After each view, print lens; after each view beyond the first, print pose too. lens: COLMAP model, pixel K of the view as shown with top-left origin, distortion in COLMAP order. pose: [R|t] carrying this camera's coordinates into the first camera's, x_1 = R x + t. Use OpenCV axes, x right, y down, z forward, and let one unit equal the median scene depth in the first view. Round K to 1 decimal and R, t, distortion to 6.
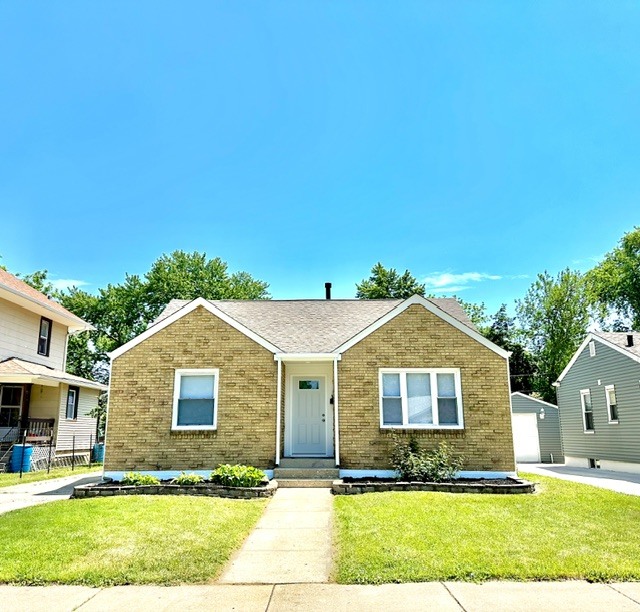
lens RADIAL K [[553.0, 0, 324.5], [0, 553.0, 305.0], [0, 0, 1]] dist [0.099521, -0.032186]
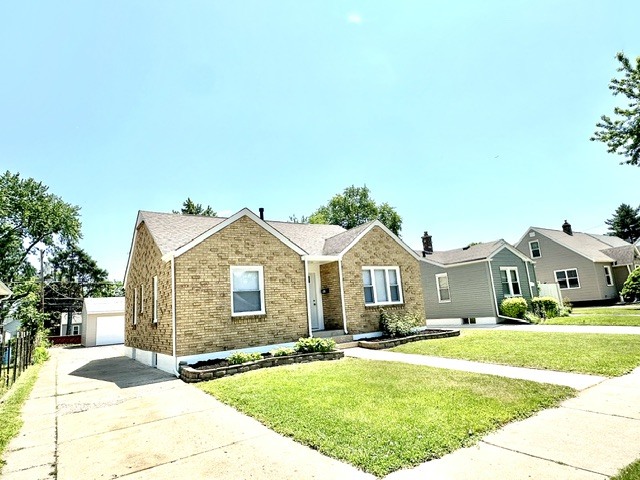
lens RADIAL K [[368.8, 0, 319.0], [0, 368.8, 240.3], [0, 0, 1]] dist [0.027002, 0.001590]
pose [[0.834132, 0.043233, 0.549867, -0.549224], [-0.050073, 0.998742, -0.002567, 0.052631], [-0.549287, -0.025392, 0.835248, 0.239965]]
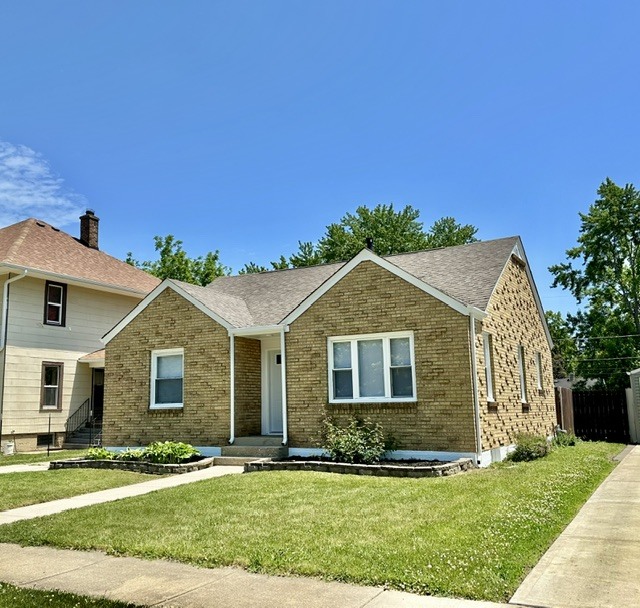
lens RADIAL K [[665.4, 0, 321.1], [0, 665.4, 302.9], [0, 0, 1]] dist [0.088353, 0.000000]
pose [[0.882119, -0.088024, -0.462729, 0.595219], [0.120166, 0.991932, 0.040385, 0.015115], [0.455440, -0.091229, 0.885580, 0.055368]]
